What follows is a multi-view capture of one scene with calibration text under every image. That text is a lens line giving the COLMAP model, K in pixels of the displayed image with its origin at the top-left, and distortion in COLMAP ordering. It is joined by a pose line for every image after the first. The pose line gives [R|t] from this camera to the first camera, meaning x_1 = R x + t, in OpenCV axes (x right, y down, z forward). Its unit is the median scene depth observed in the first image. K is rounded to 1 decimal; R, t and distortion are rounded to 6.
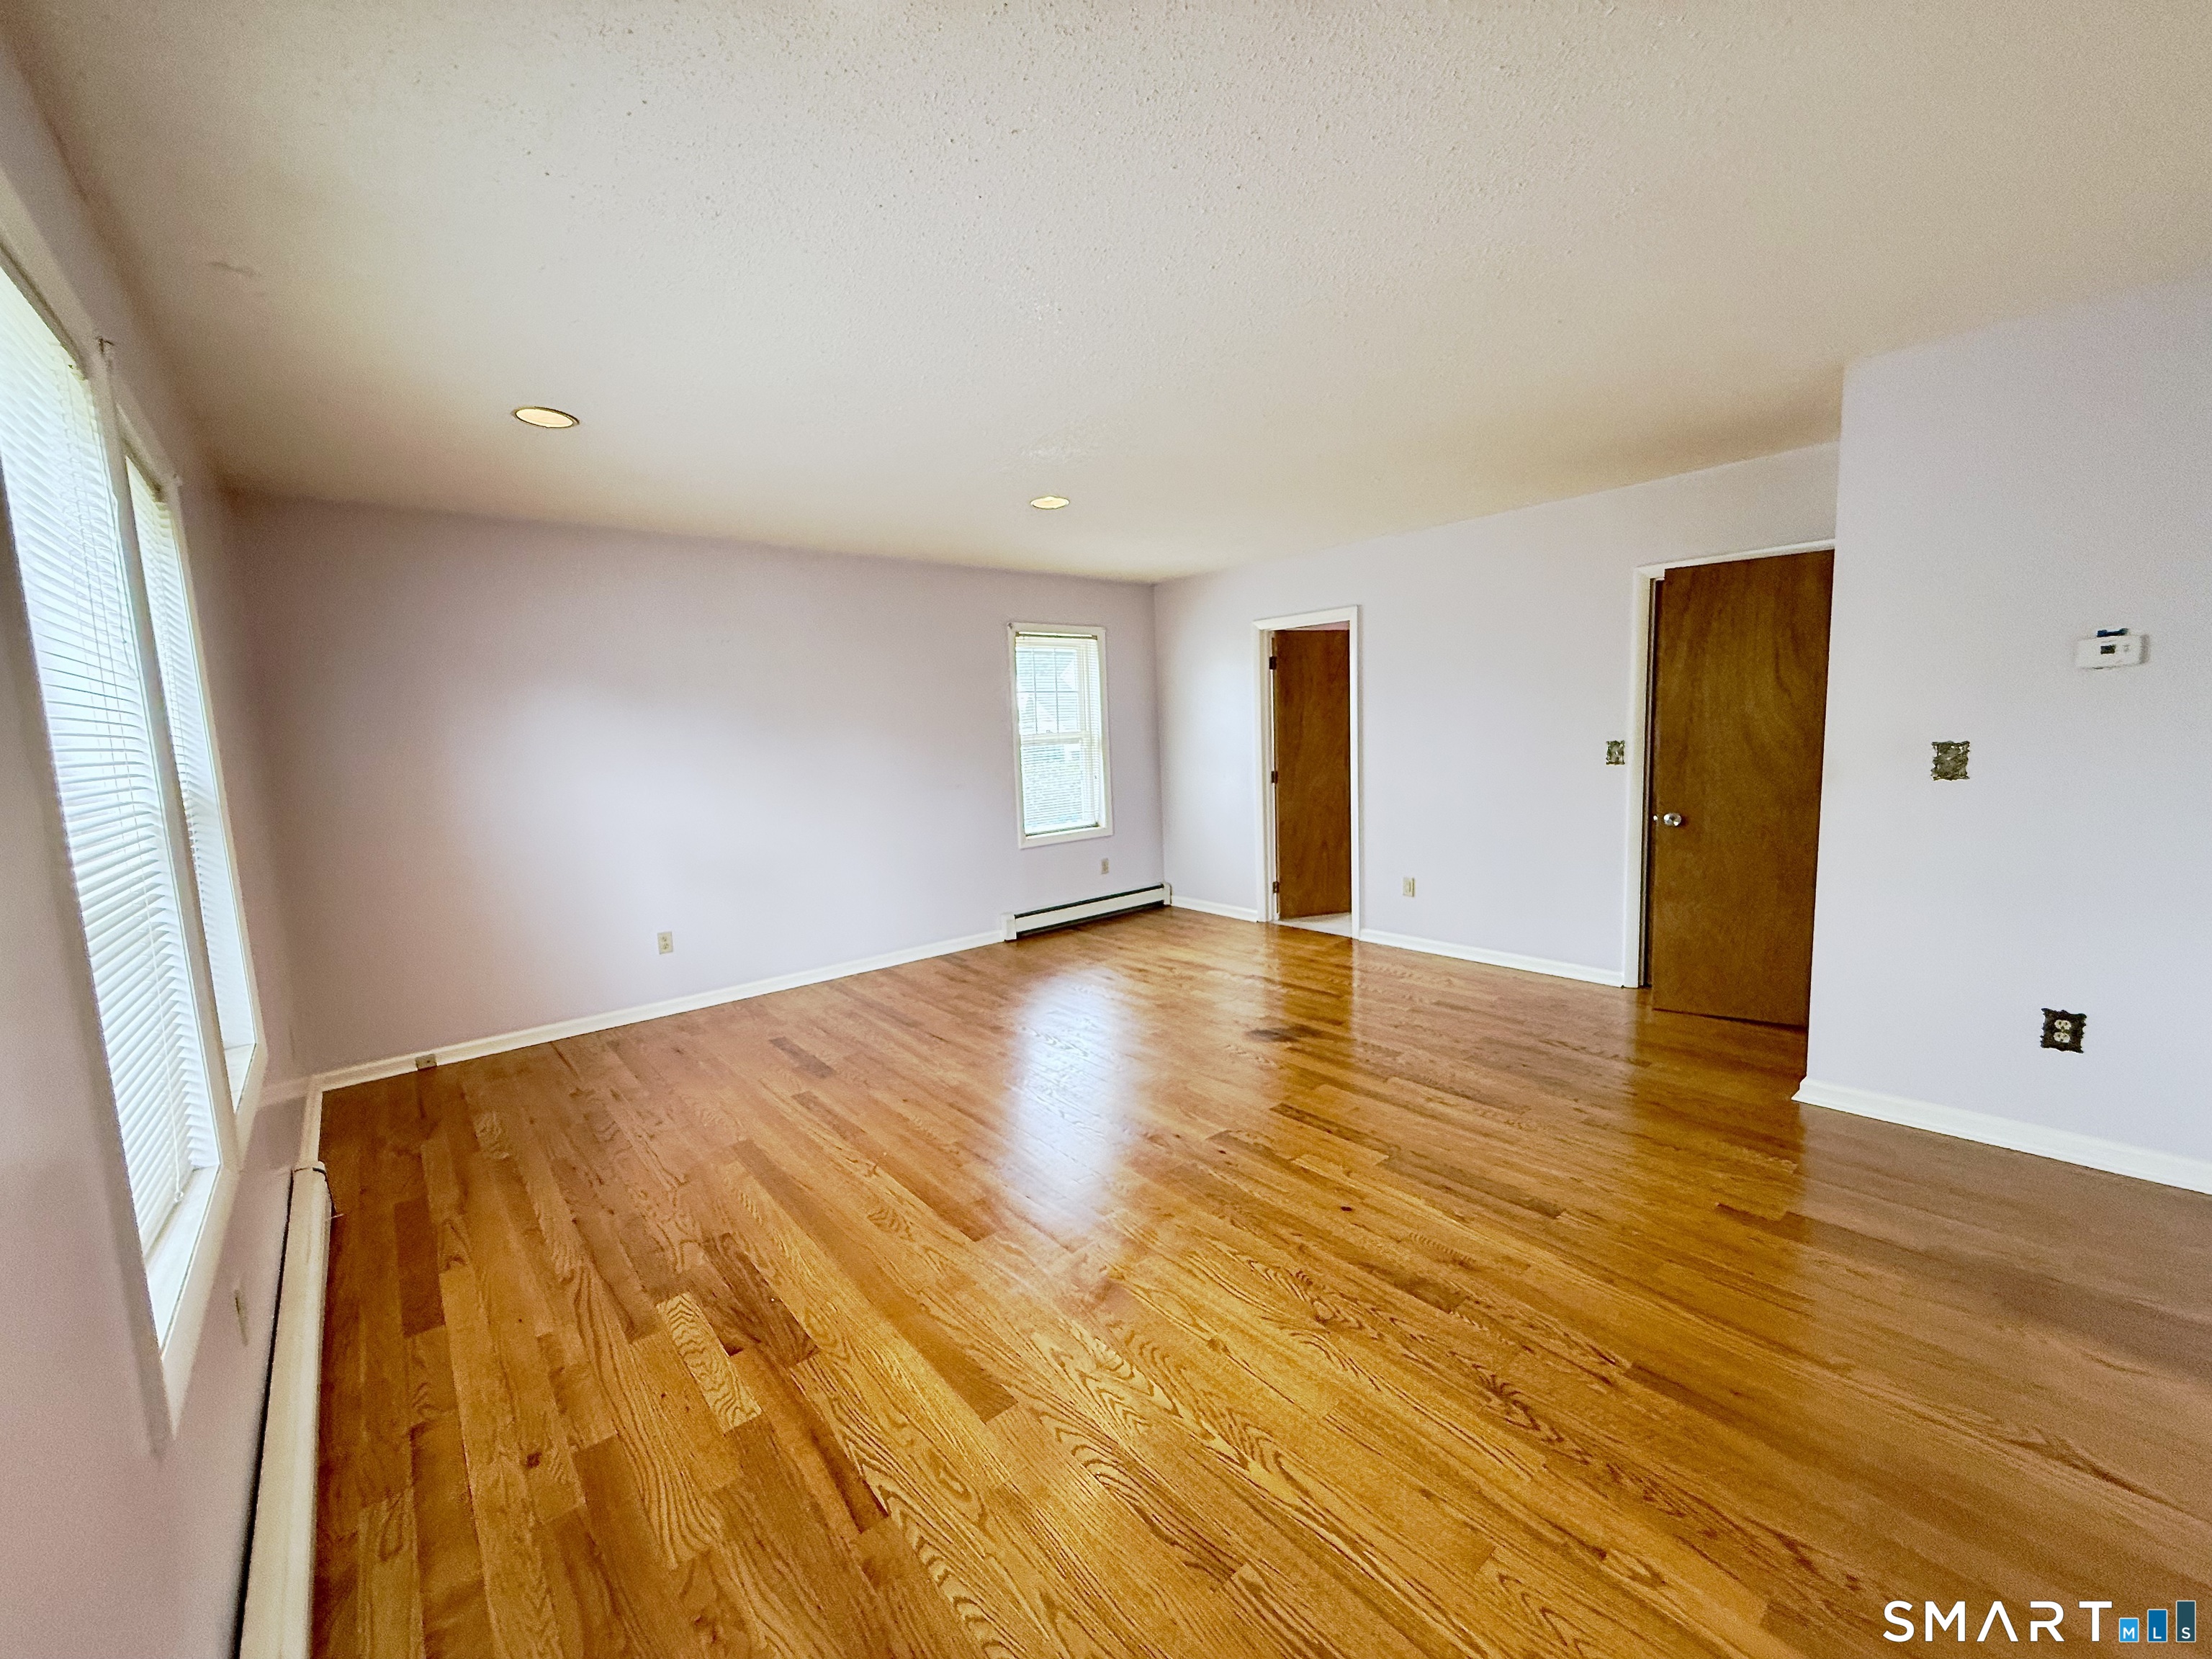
lens RADIAL K [[879.5, 0, 1101.3], [0, 879.5, 827.7], [0, 0, 1]] dist [-0.000505, 0.000240]
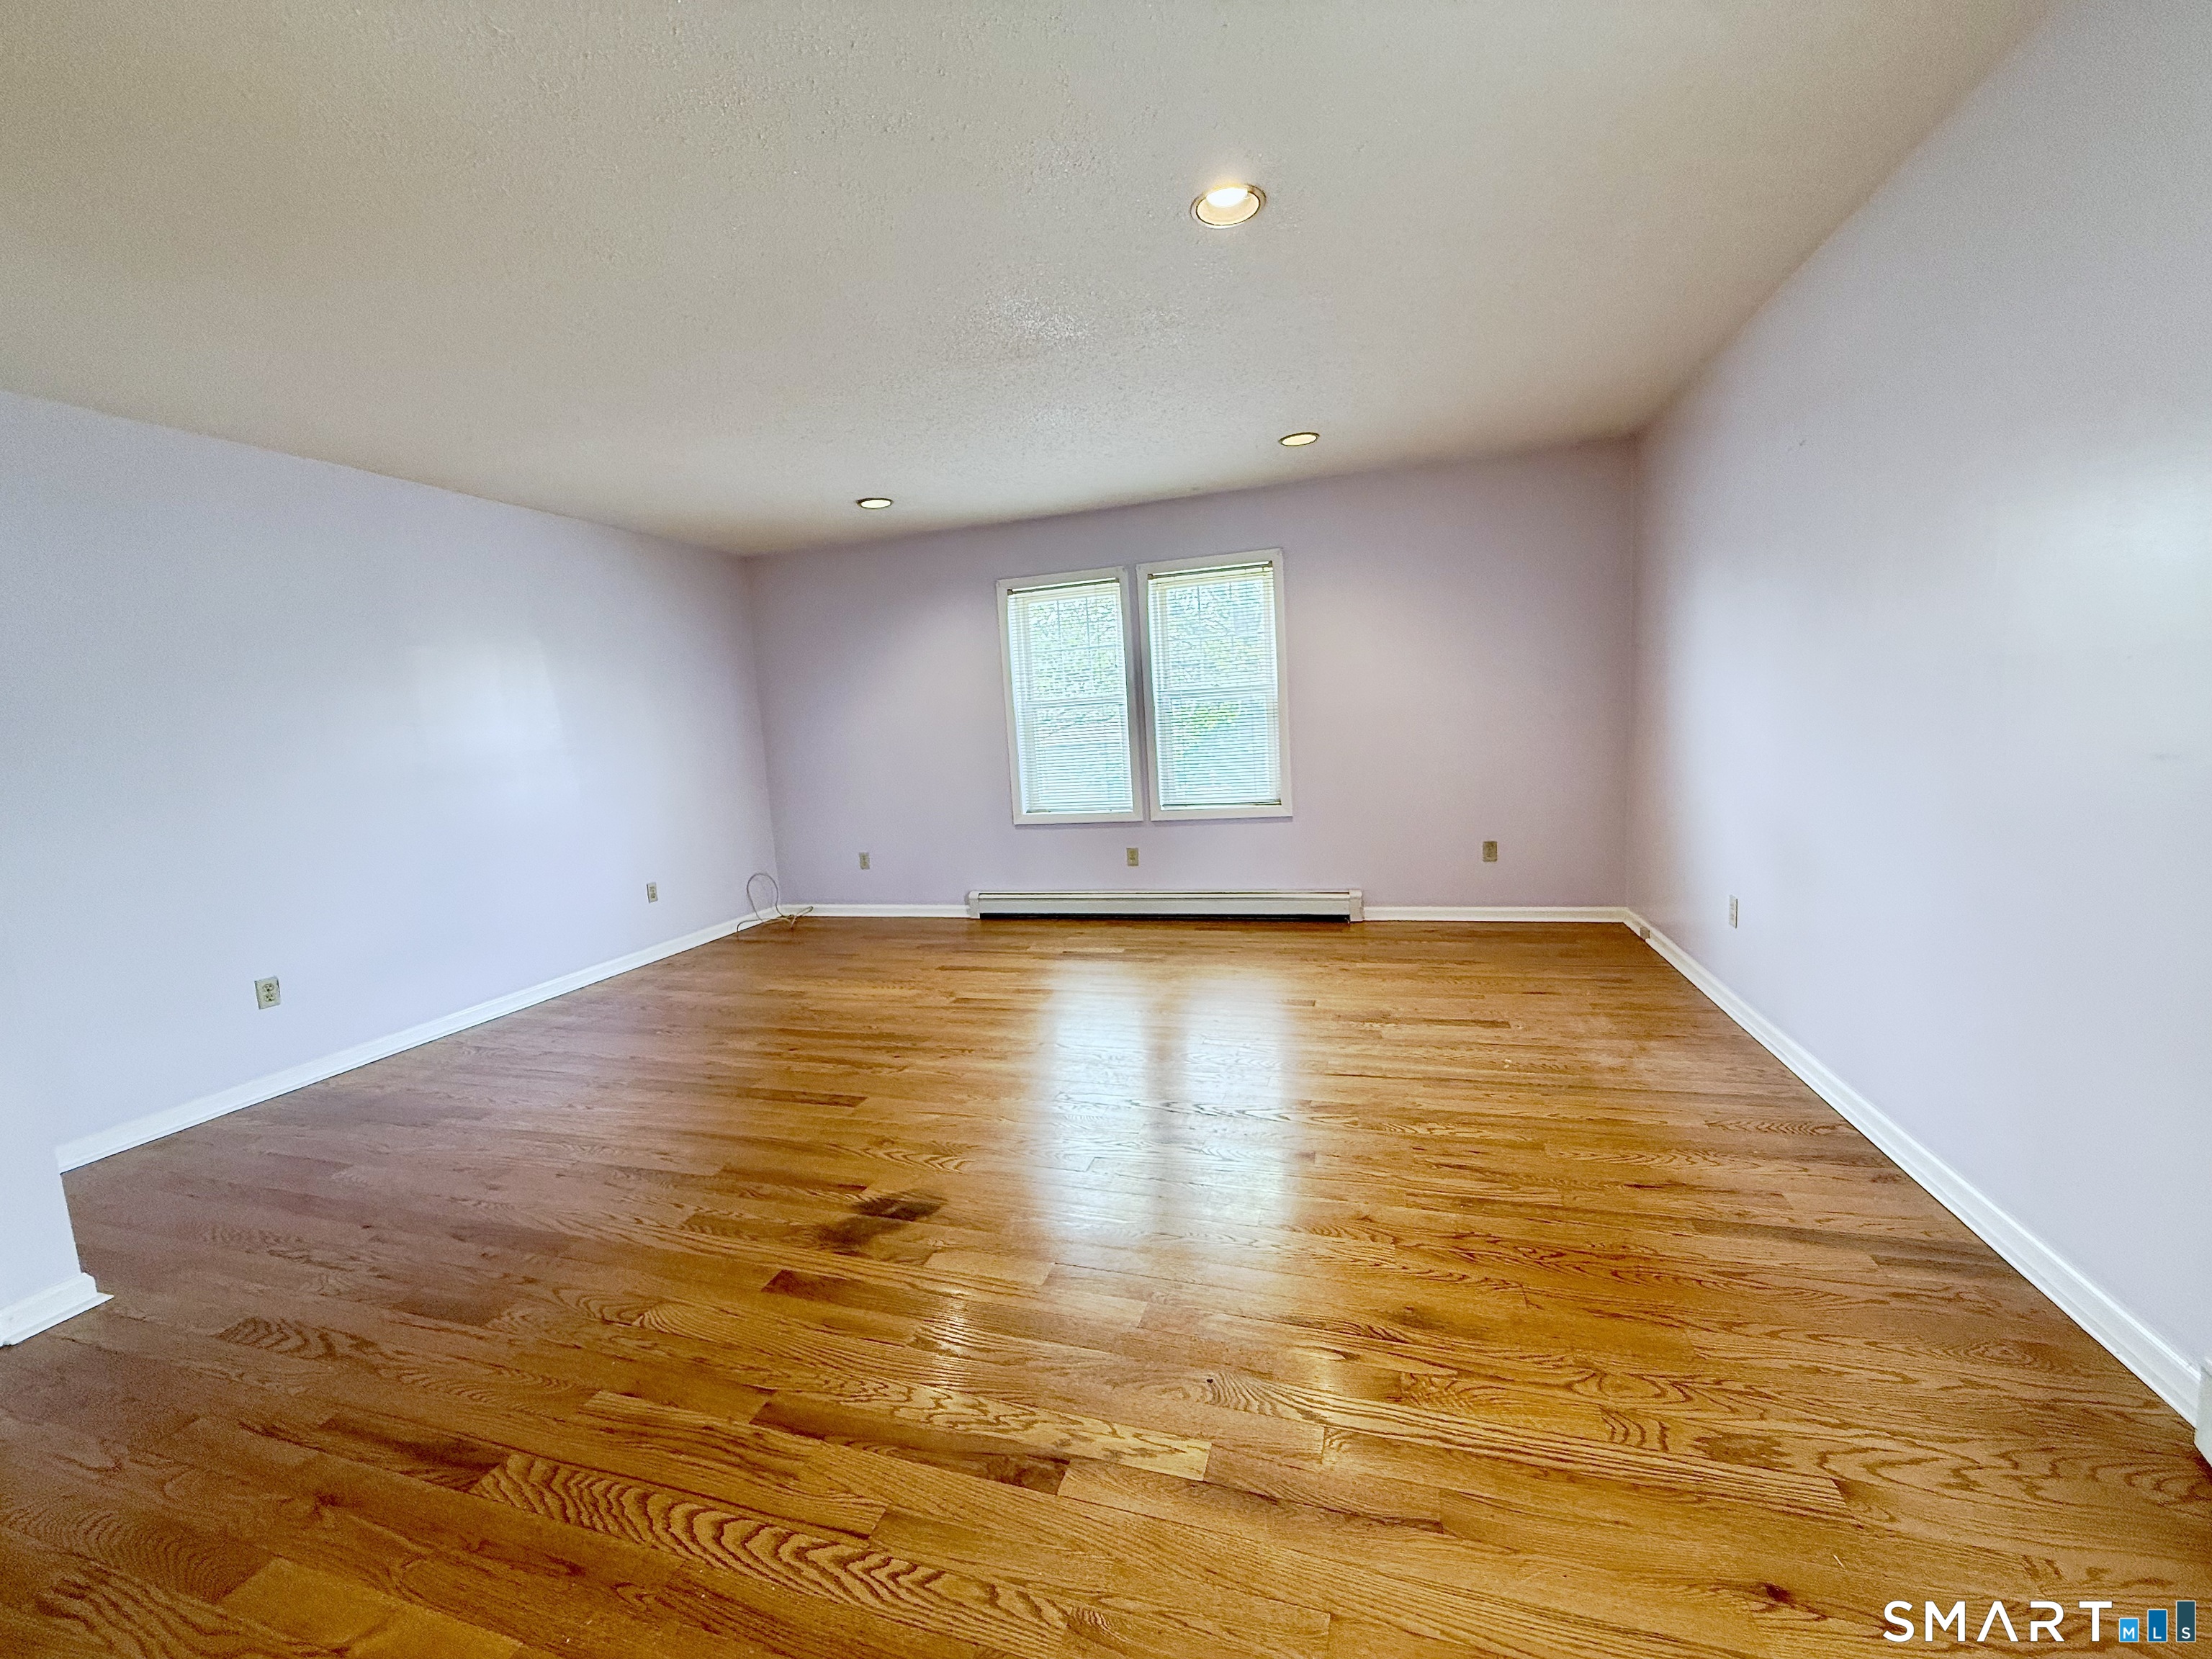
lens RADIAL K [[879.5, 0, 1106.7], [0, 879.5, 834.2], [0, 0, 1]] dist [-0.000505, 0.000240]
pose [[-0.837364, 0.157468, -0.523474, 0.350454], [0.031699, 0.969988, 0.241079, -0.141215], [0.545726, 0.185278, -0.817224, 1.527228]]
